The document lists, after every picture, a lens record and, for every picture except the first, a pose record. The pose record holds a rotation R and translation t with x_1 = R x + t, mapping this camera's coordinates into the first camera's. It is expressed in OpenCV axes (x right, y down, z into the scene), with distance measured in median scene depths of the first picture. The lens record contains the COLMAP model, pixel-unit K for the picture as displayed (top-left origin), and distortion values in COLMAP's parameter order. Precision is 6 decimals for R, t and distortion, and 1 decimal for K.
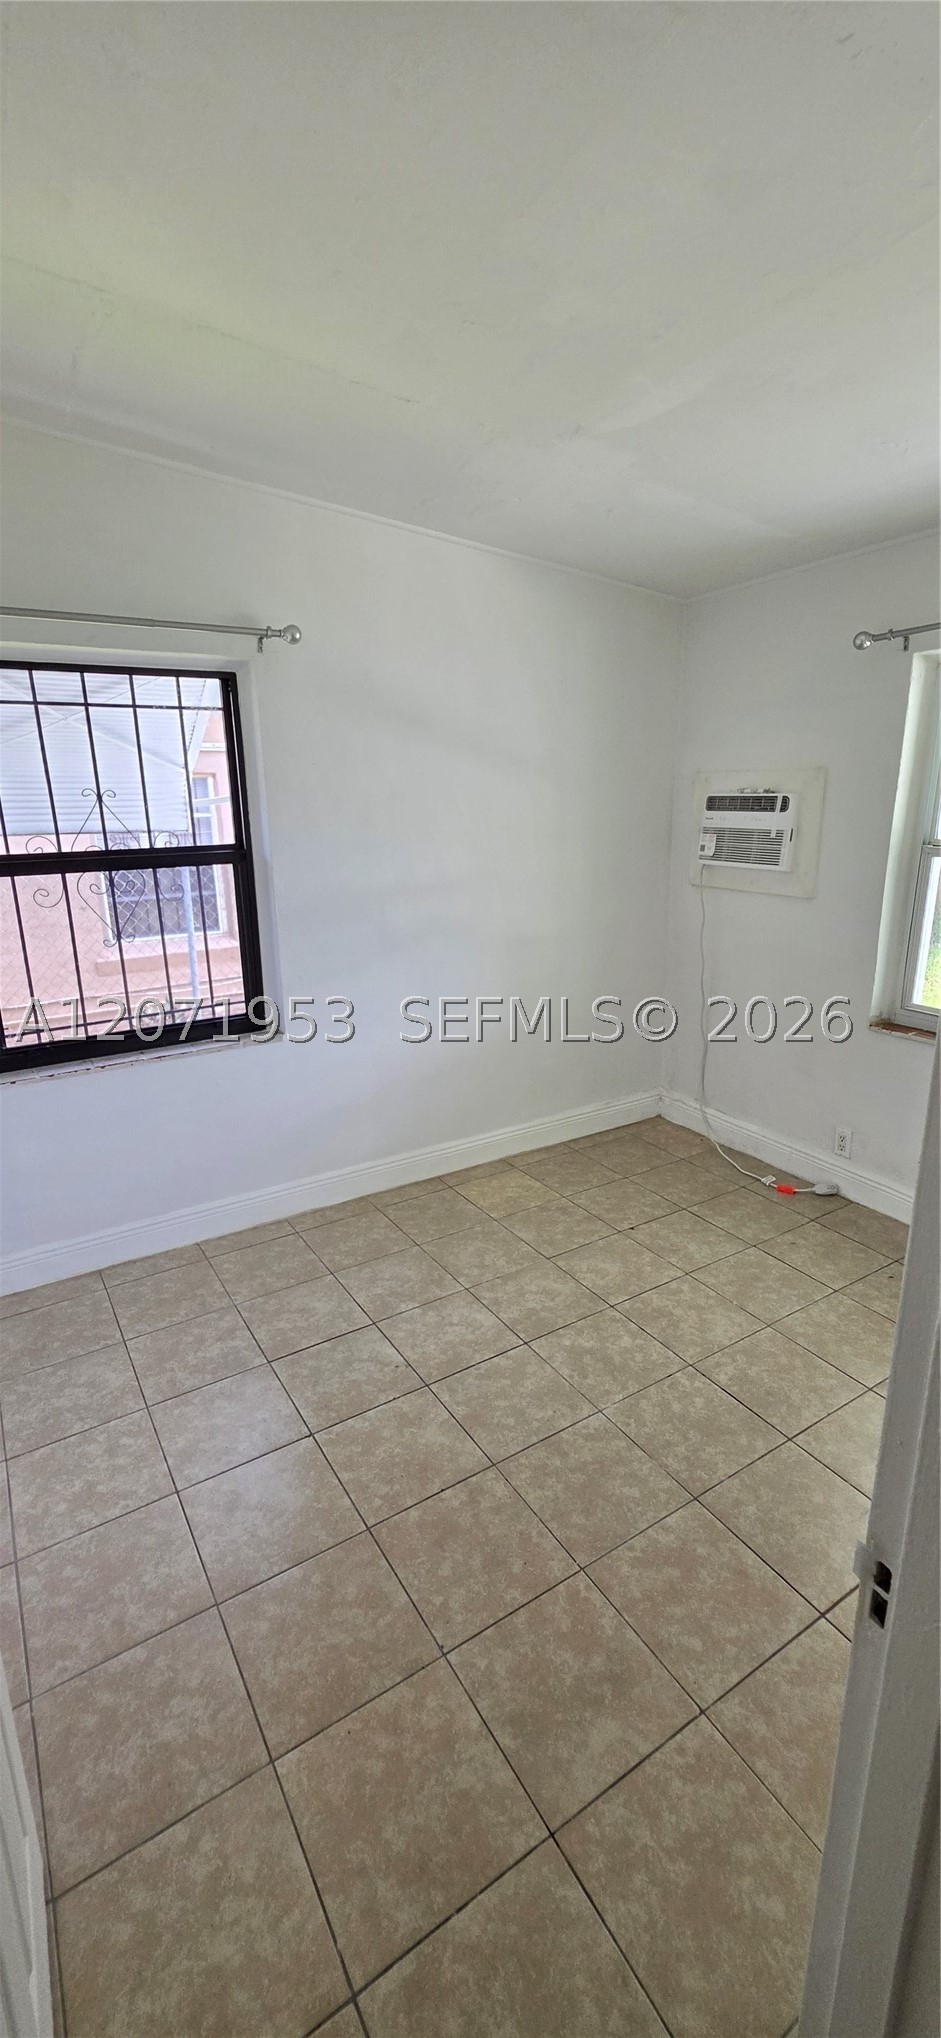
lens RADIAL K [[818.3, 0, 476.7], [0, 818.3, 1026.0], [0, 0, 1]] dist [-0.000050, 0.001057]
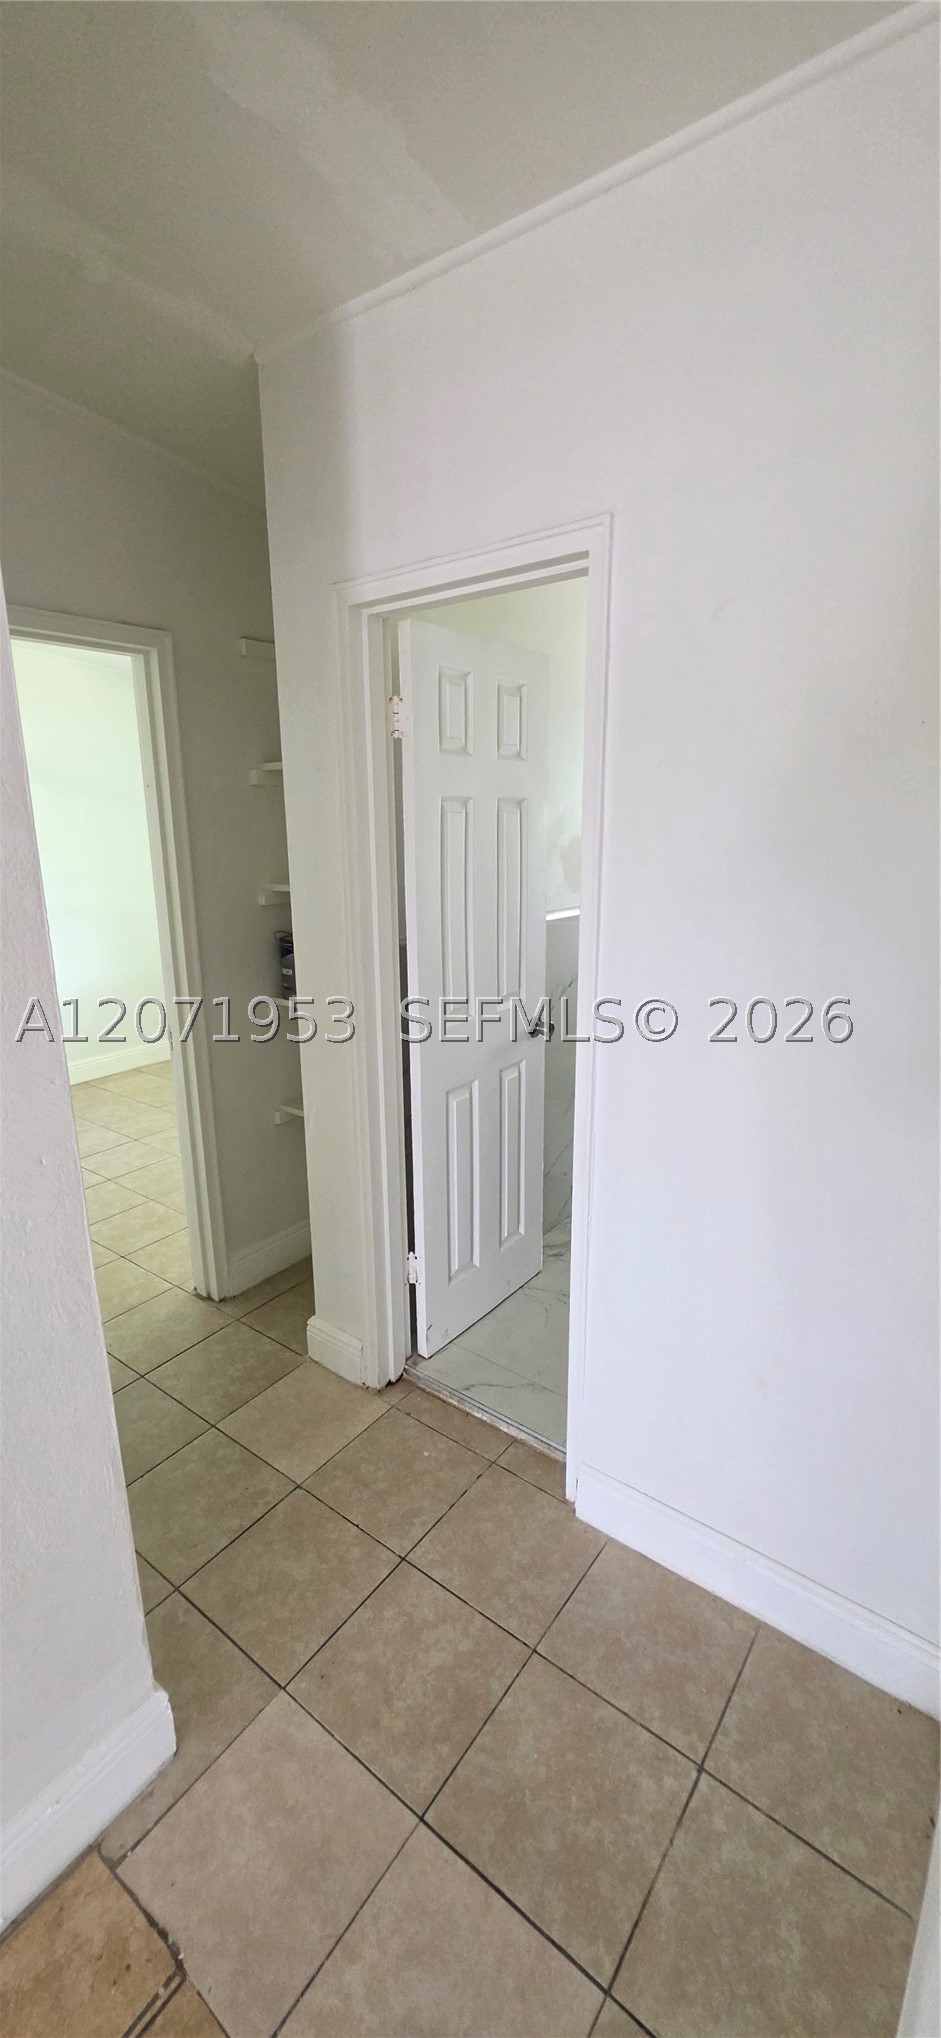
lens RADIAL K [[818.3, 0, 471.0], [0, 818.3, 1014.0], [0, 0, 1]] dist [-0.000050, 0.001057]
pose [[0.937217, -0.066040, 0.342436, 0.109798], [0.084630, 0.995625, -0.039616, 0.186282], [-0.338322, 0.066109, 0.938705, -0.639179]]
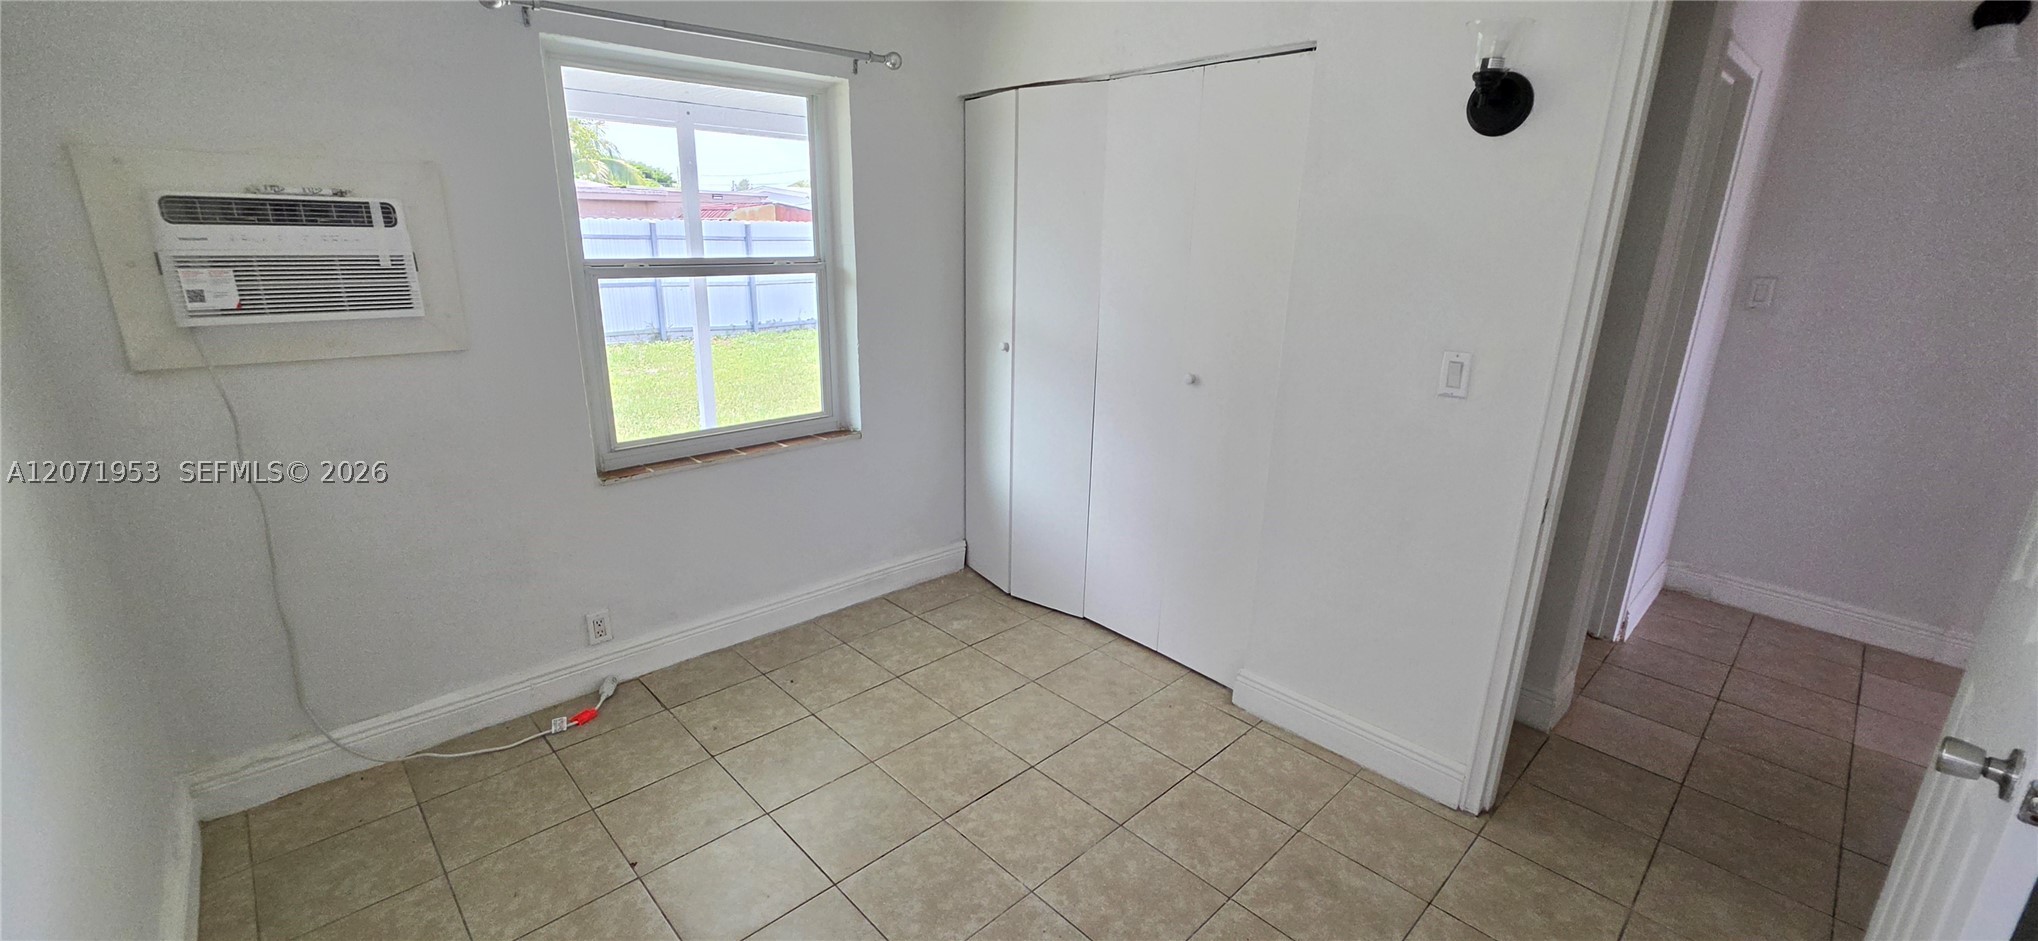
lens RADIAL K [[818.3, 0, 1011.8], [0, 818.3, 466.4], [0, 0, 1]] dist [-0.000050, 0.001057]
pose [[-0.193479, -0.272377, 0.942537, -0.386088], [0.244264, 0.917067, 0.315157, -0.172331], [-0.950211, 0.291204, -0.110901, 0.660418]]
